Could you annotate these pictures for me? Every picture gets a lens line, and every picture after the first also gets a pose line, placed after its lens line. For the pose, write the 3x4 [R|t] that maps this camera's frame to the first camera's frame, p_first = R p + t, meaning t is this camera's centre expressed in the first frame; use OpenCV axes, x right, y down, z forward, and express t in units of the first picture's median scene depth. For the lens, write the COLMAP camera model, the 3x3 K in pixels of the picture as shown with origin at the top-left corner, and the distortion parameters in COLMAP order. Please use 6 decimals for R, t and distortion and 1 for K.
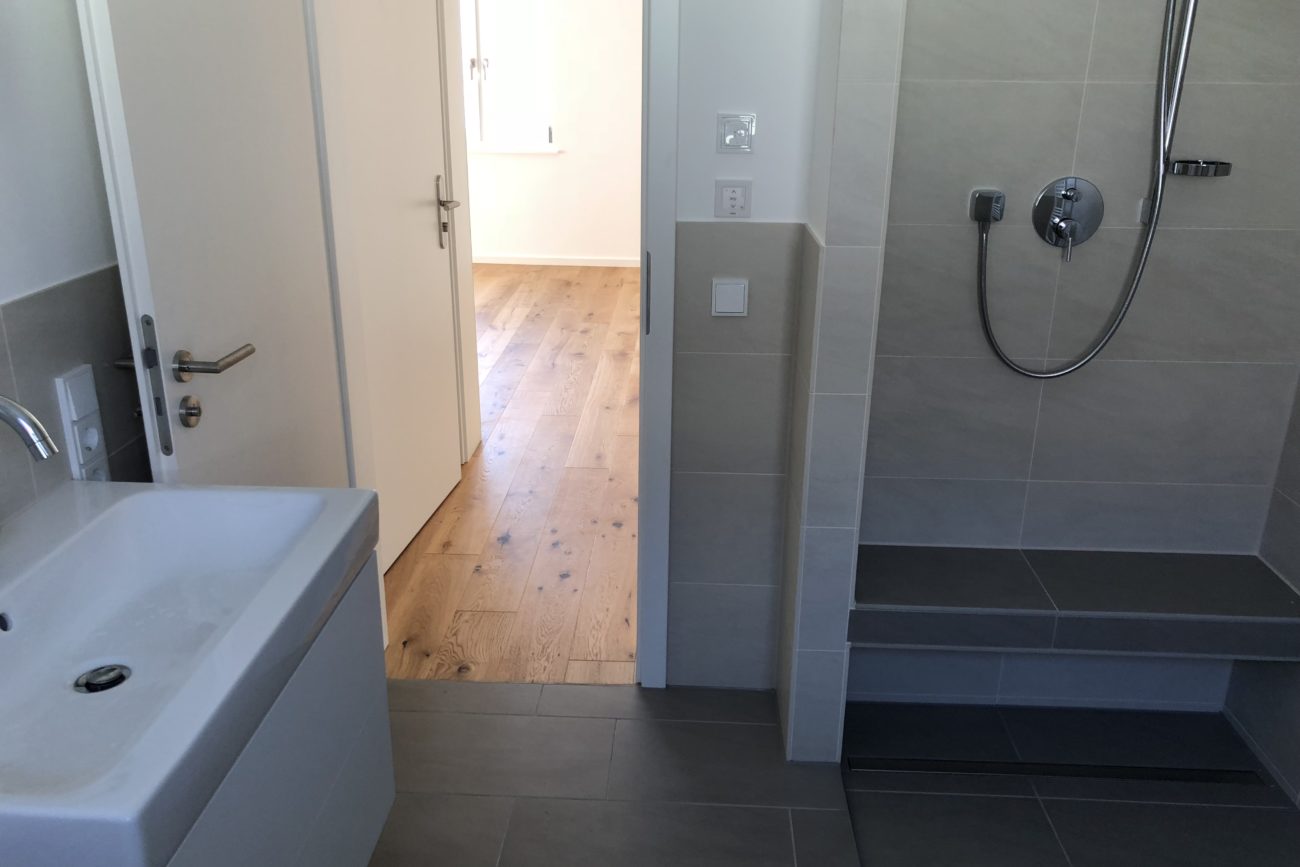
lens RADIAL K [[1061.9, 0, 650.0], [0, 1061.9, 433.5], [0, 0, 1]] dist [0.040159, -0.010103]
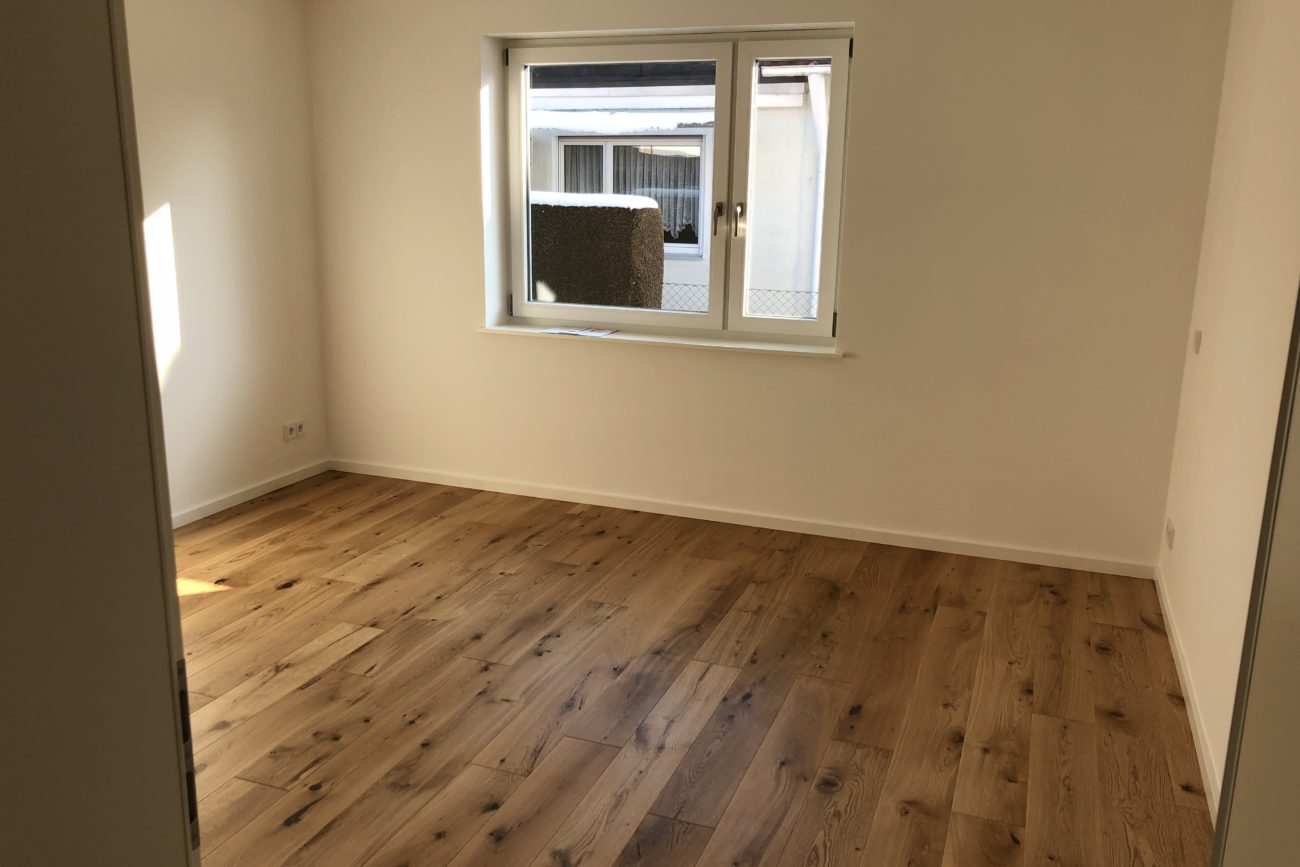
lens RADIAL K [[1100.9, 0, 617.4], [0, 1100.9, 430.2], [0, 0, 1]] dist [0.128019, -0.367034]
pose [[0.943604, 0.074989, -0.322472, -0.005352], [-0.114382, 0.987875, -0.104976, -0.231911], [0.310690, 0.135940, 0.940740, 0.625856]]
